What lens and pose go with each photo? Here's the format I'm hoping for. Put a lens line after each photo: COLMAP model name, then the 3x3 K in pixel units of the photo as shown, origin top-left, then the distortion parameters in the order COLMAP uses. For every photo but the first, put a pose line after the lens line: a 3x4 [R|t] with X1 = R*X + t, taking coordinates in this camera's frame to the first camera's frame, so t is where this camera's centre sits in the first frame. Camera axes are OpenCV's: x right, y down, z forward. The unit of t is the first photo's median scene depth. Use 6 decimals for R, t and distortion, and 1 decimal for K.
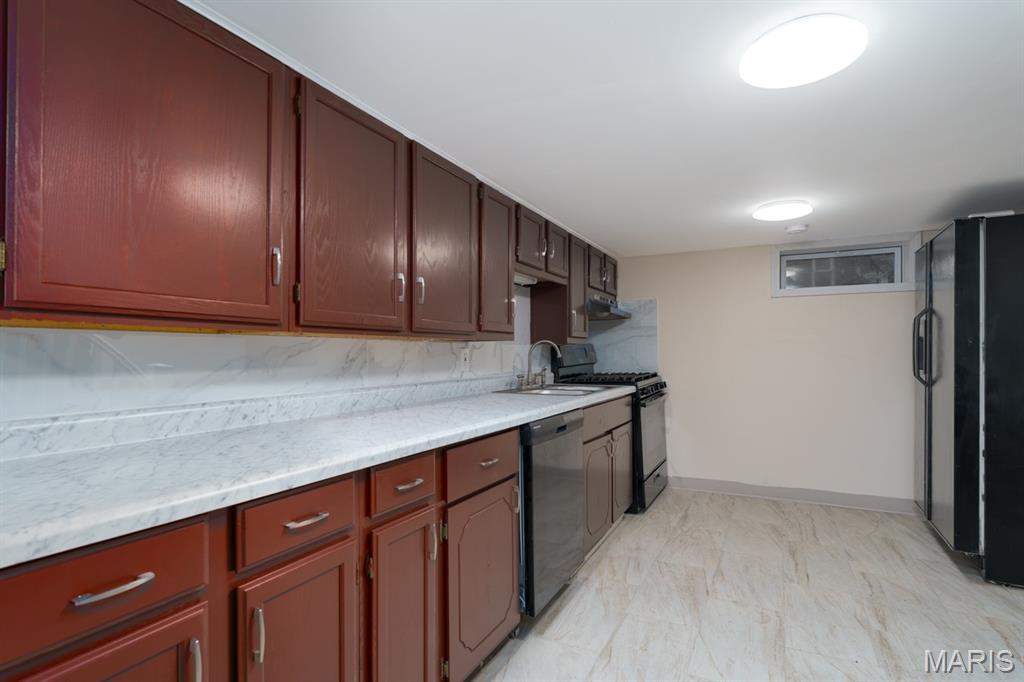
lens RADIAL K [[502.1, 0, 530.8], [0, 502.1, 357.3], [0, 0, 1]] dist [-0.004293, -0.000090]
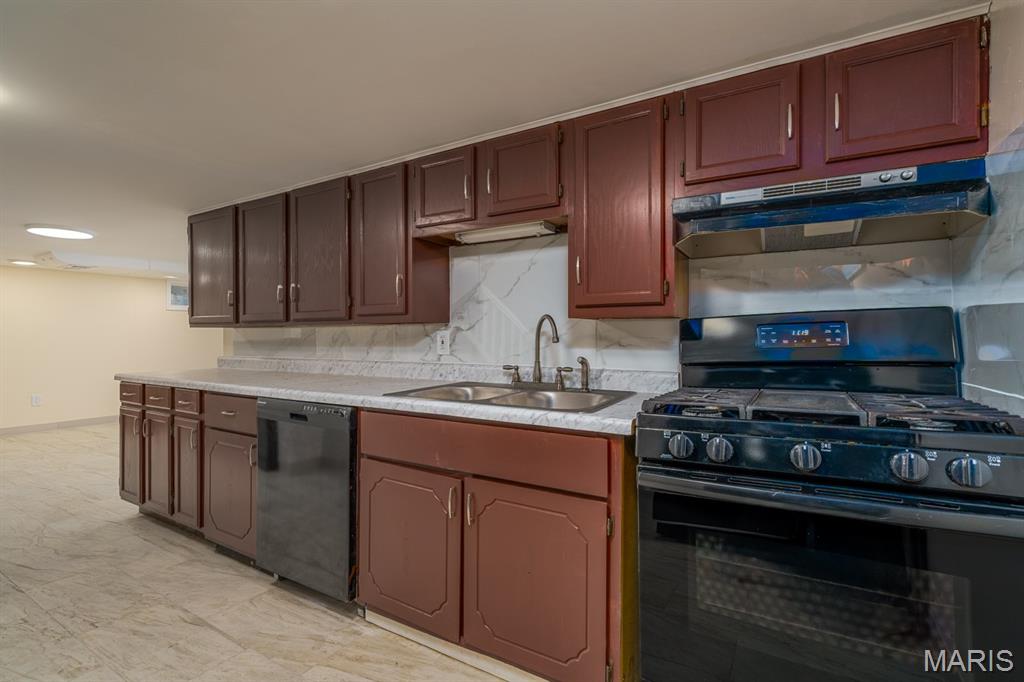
lens RADIAL K [[474.3, 0, 514.1], [0, 474.3, 334.5], [0, 0, 1]] dist [-0.006898, 0.000130]
pose [[-0.082942, 0.016401, -0.996419, 0.901076], [0.006300, 0.999853, 0.015933, -0.027939], [0.996534, -0.004956, -0.083033, 1.458462]]
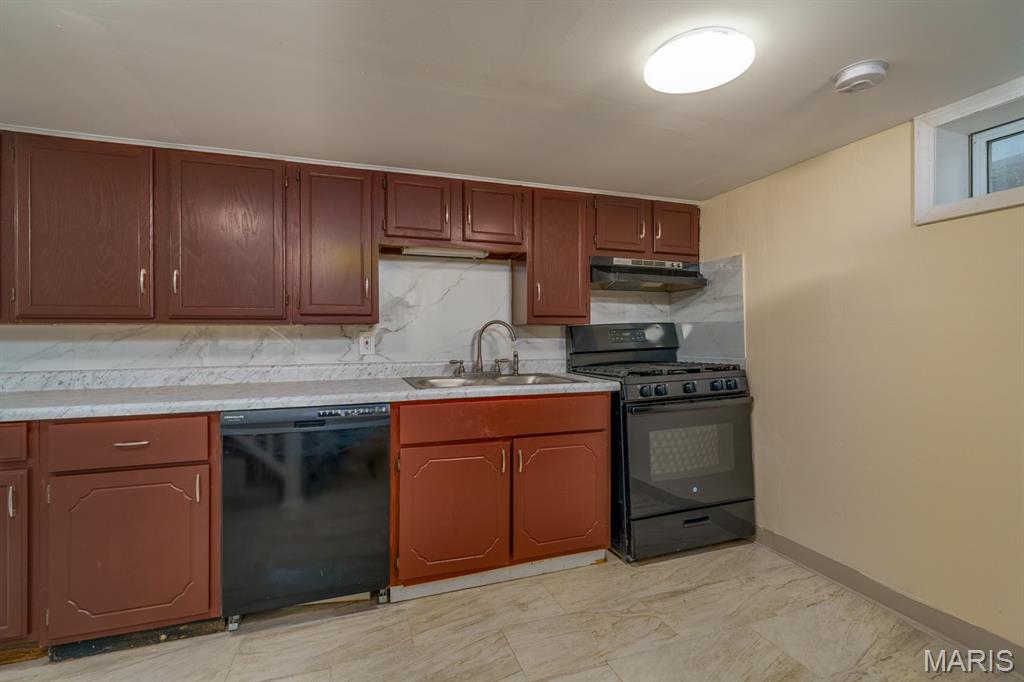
lens RADIAL K [[474.3, 0, 516.7], [0, 474.3, 338.6], [0, 0, 1]] dist [-0.006898, 0.000130]
pose [[0.720886, 0.019259, -0.692786, 0.878753], [-0.007475, 0.999772, 0.020016, -0.029273], [0.693014, -0.009251, 0.720865, 0.642107]]
